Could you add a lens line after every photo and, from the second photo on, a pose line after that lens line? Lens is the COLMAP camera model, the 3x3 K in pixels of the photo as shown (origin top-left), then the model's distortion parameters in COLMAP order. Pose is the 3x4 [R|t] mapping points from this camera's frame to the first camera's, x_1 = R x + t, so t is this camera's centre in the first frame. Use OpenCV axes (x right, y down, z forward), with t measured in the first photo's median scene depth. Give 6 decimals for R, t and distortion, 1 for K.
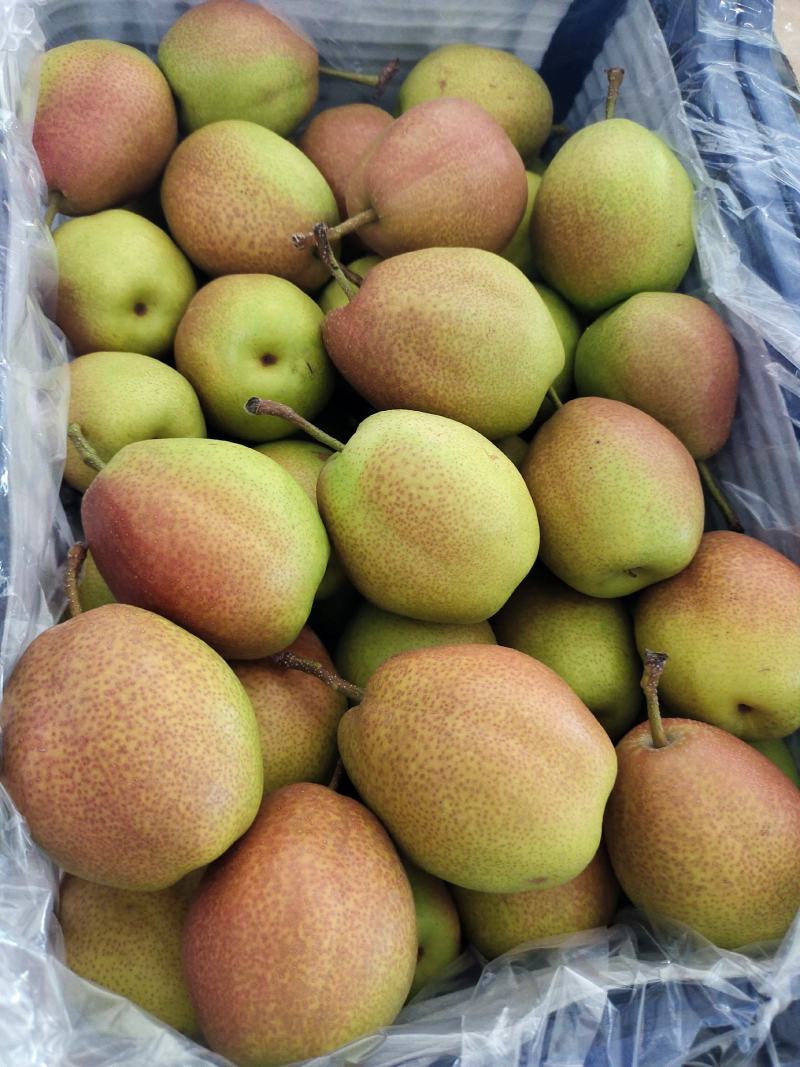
lens RADIAL K [[811.8, 0, 400.0], [0, 811.8, 533.5], [0, 0, 1]] dist [0.003713, -0.004694]
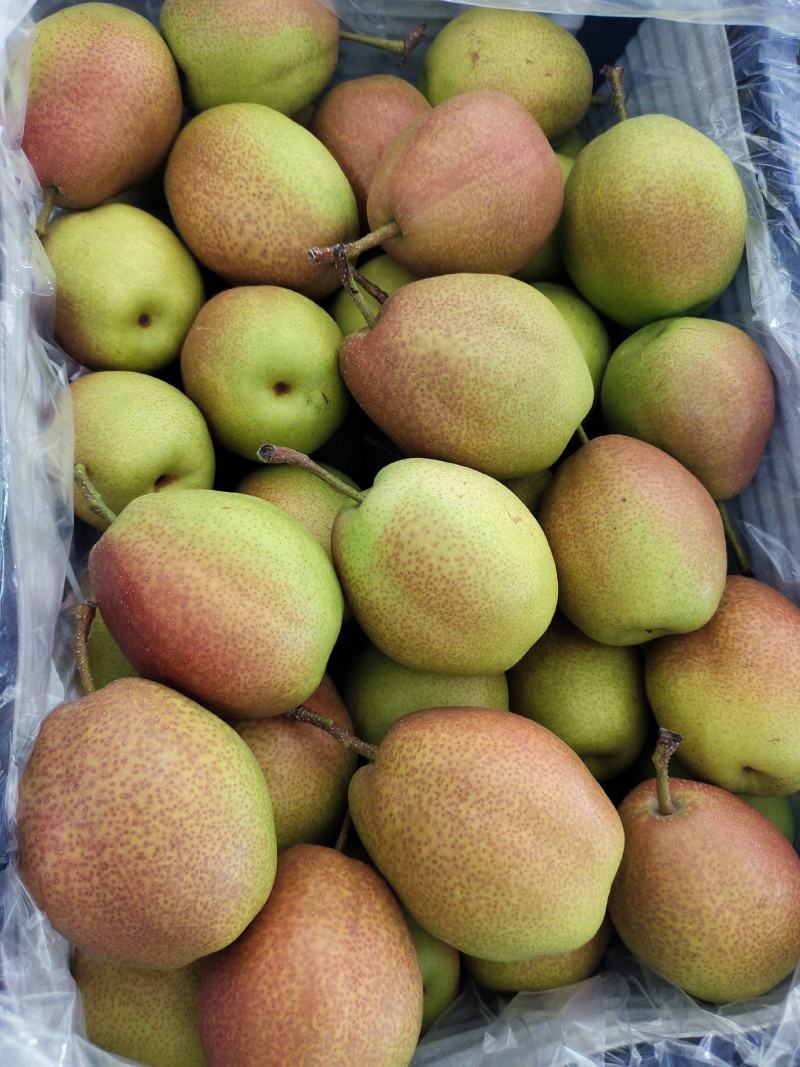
lens RADIAL K [[808.0, 0, 400.0], [0, 808.0, 533.5], [0, 0, 1]] dist [-0.001247, -0.001527]
pose [[0.999387, 0.032328, 0.013437, -0.037894], [-0.033864, 0.990026, 0.136756, -0.217862], [-0.008882, -0.137127, 0.990514, 0.051864]]
